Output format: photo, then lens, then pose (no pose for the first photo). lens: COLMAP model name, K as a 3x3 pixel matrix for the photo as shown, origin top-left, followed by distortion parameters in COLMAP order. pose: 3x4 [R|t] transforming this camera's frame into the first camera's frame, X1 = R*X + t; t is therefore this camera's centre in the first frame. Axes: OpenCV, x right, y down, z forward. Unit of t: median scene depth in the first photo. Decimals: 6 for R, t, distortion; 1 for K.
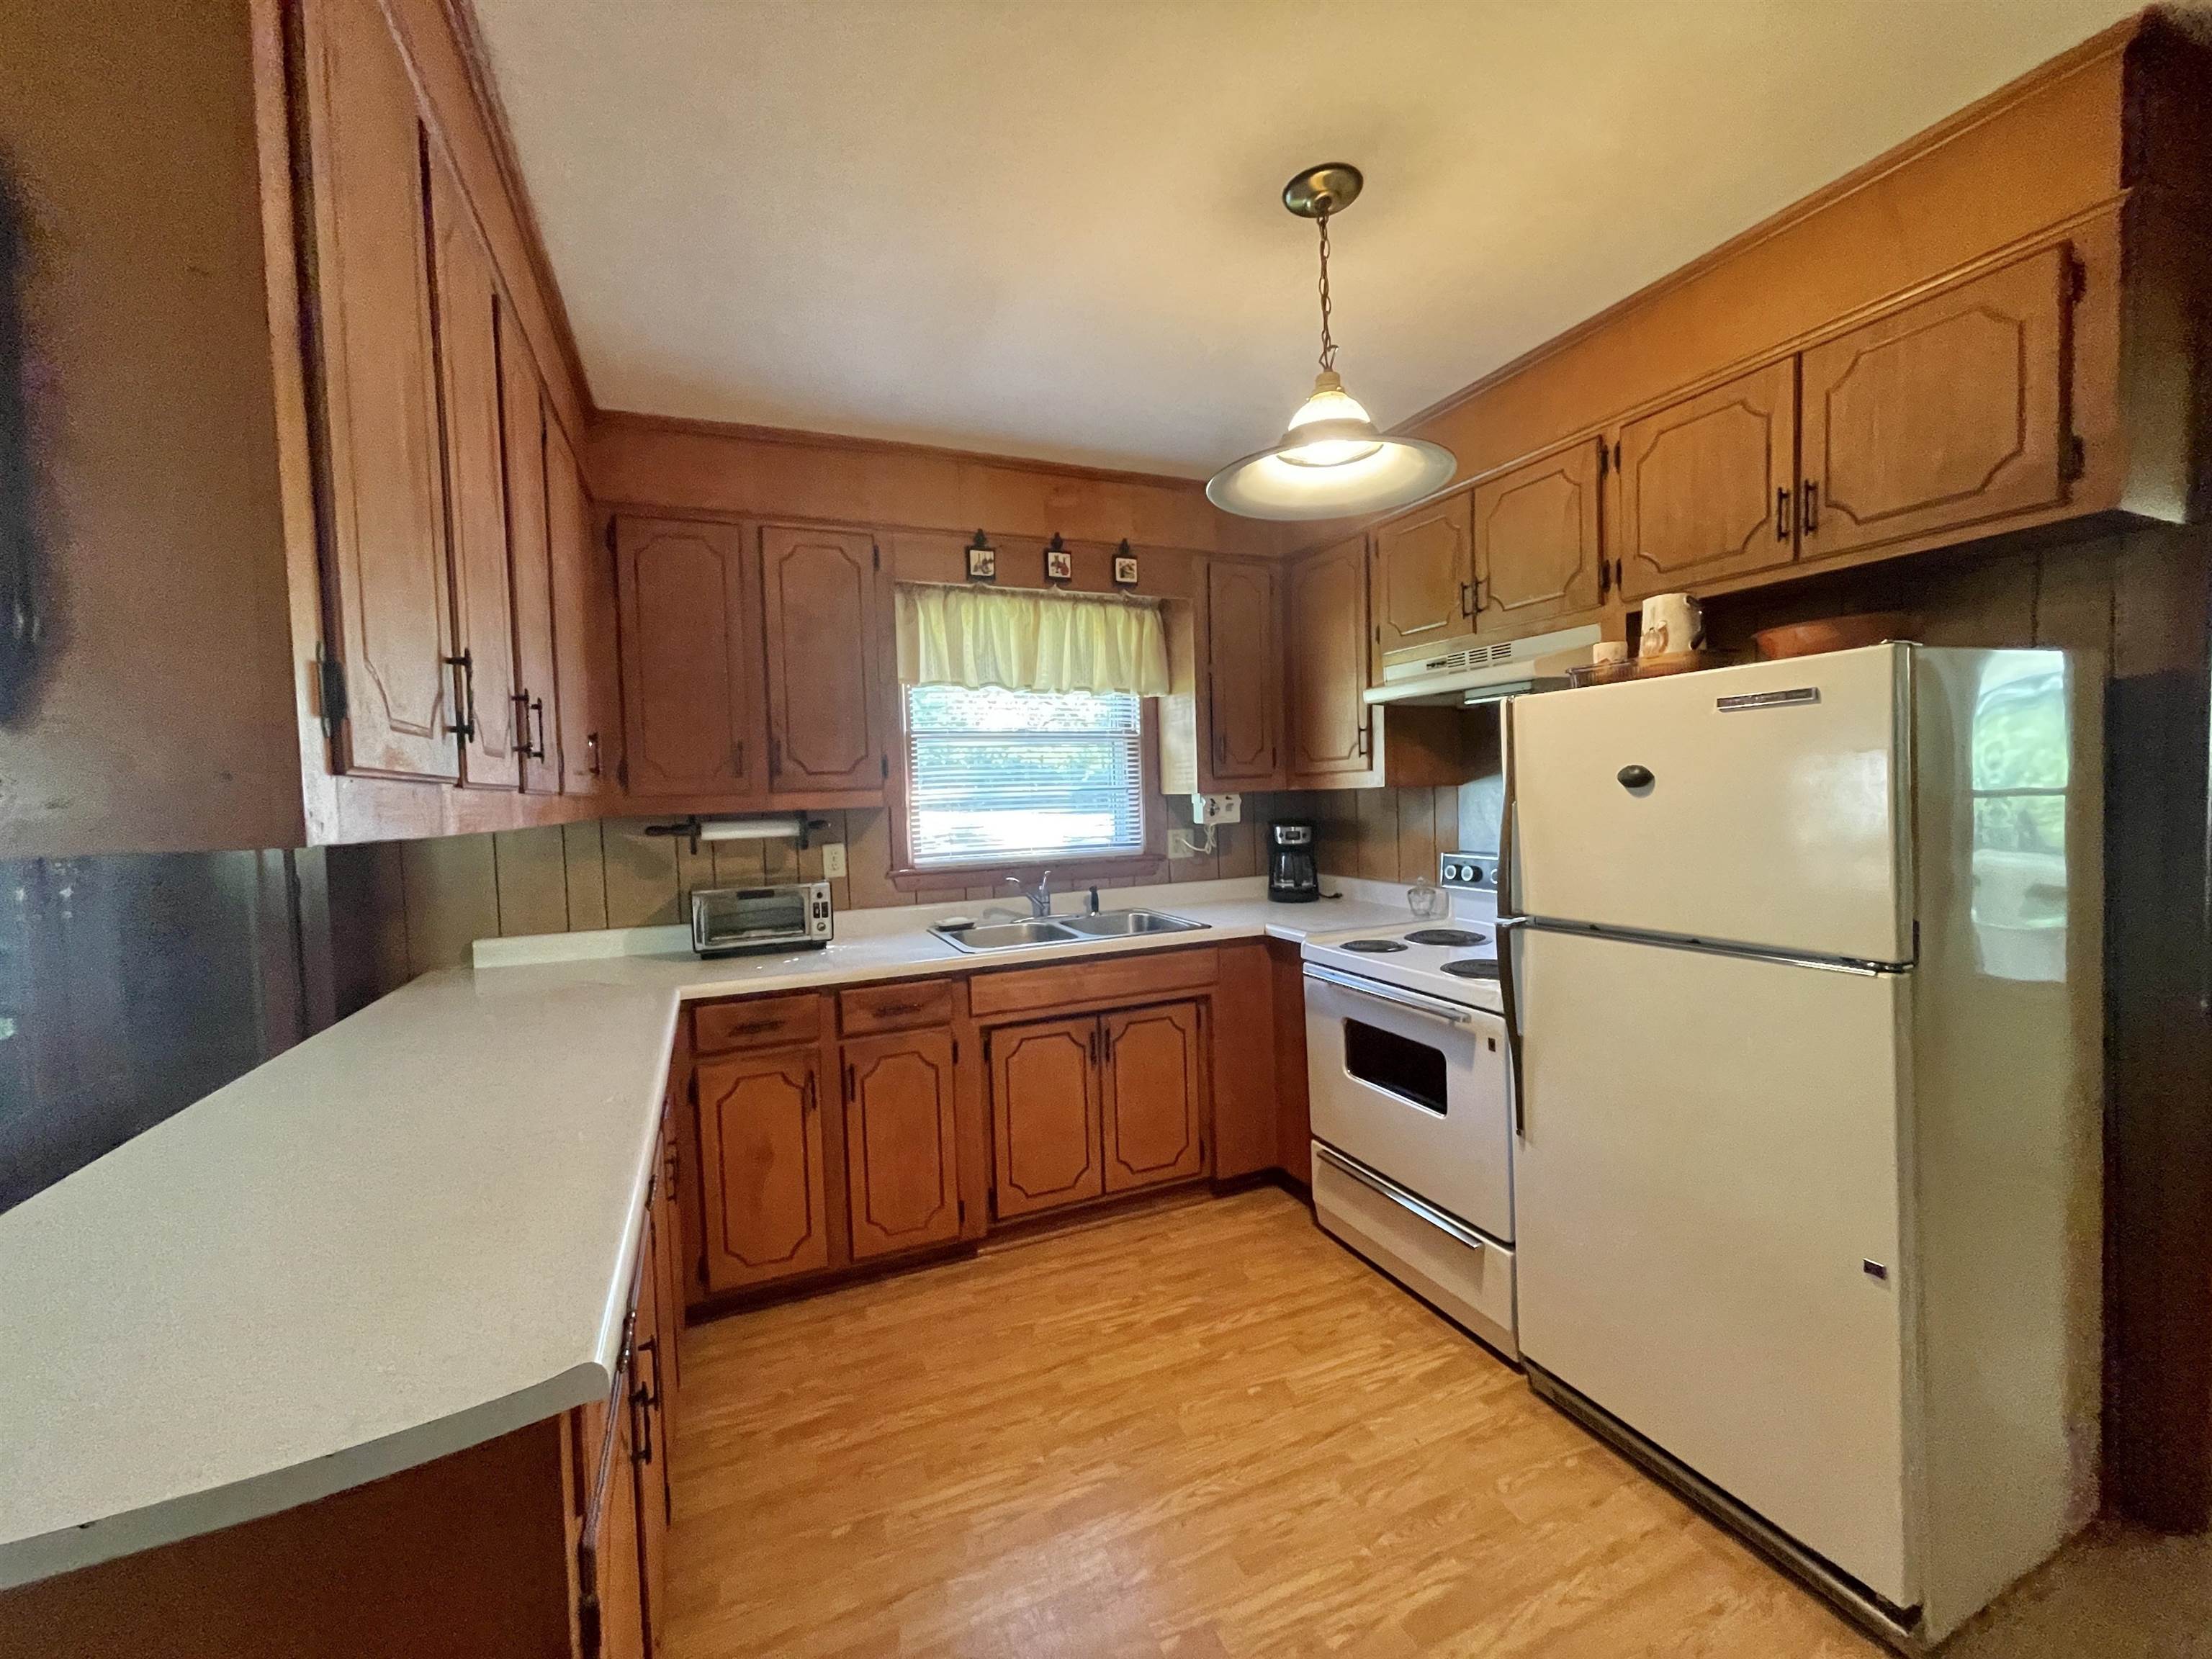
lens RADIAL K [[876.8, 0, 1099.1], [0, 876.8, 830.1], [0, 0, 1]] dist [-0.007124, 0.001025]
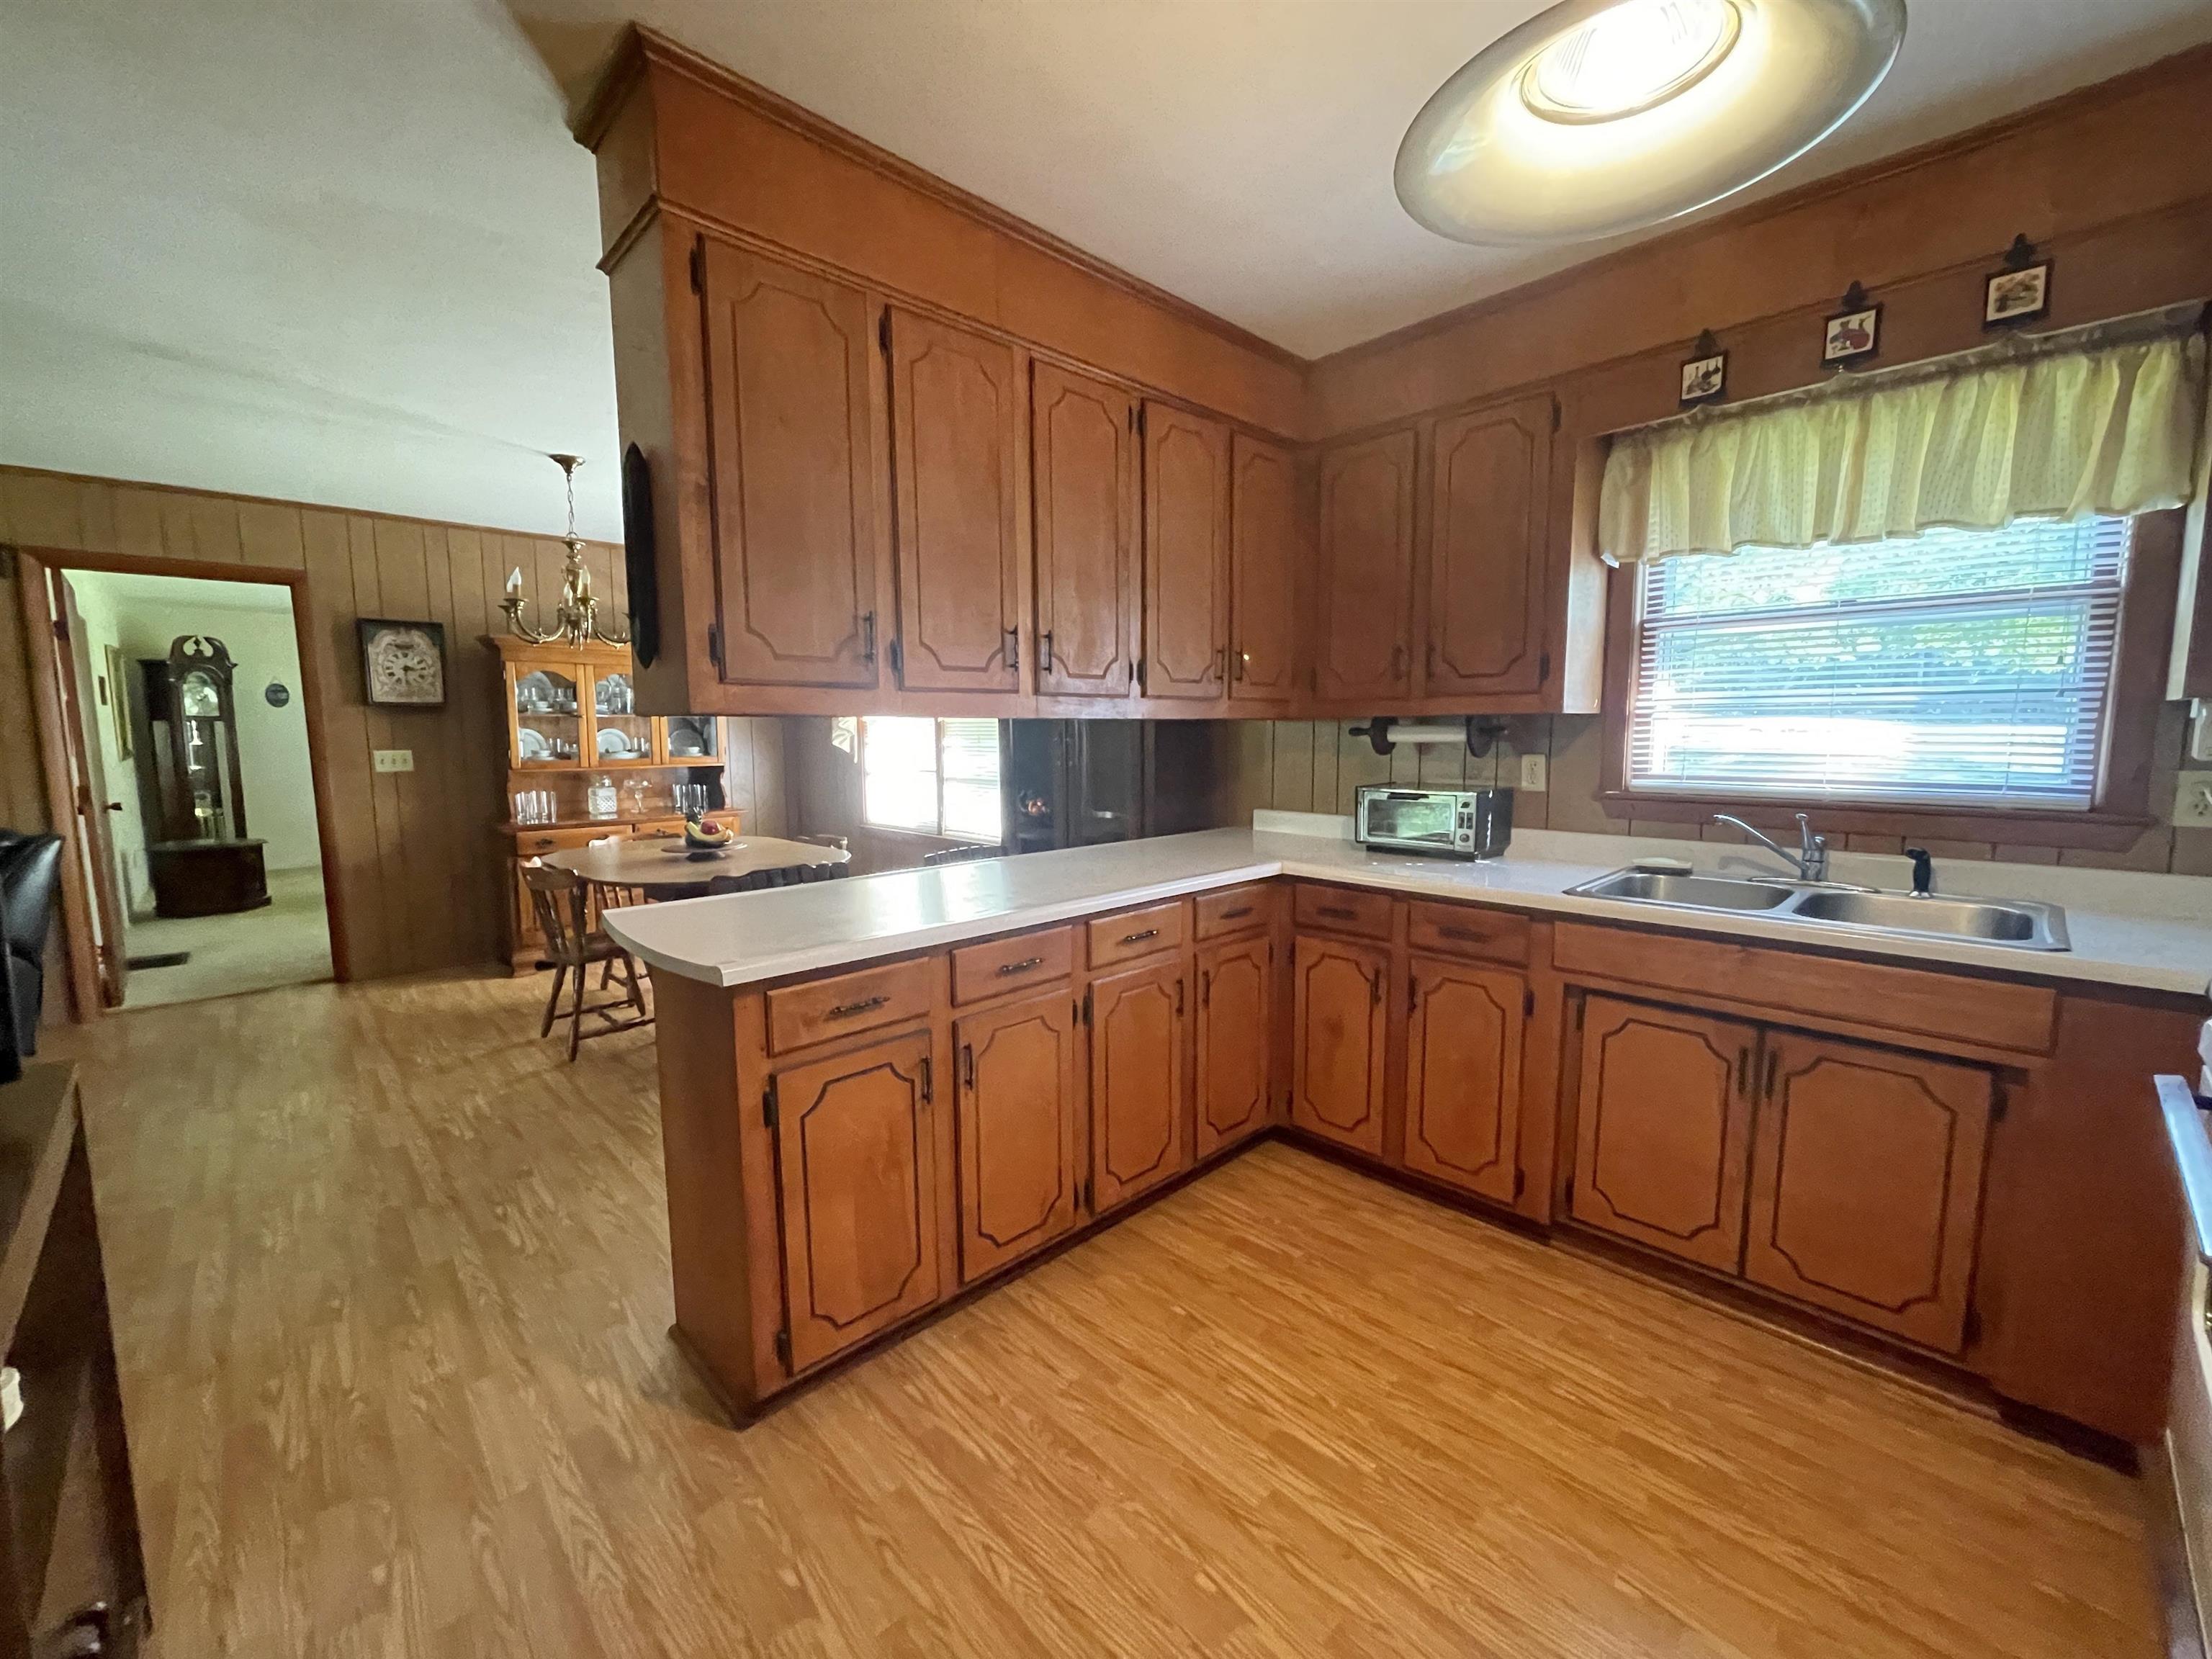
lens RADIAL K [[876.8, 0, 1102.0], [0, 876.8, 829.3], [0, 0, 1]] dist [-0.007124, 0.001025]
pose [[0.359988, 0.136101, -0.922976, 0.415714], [-0.042154, 0.990665, 0.129641, -0.006830], [0.932004, -0.007762, 0.362365, 0.278074]]
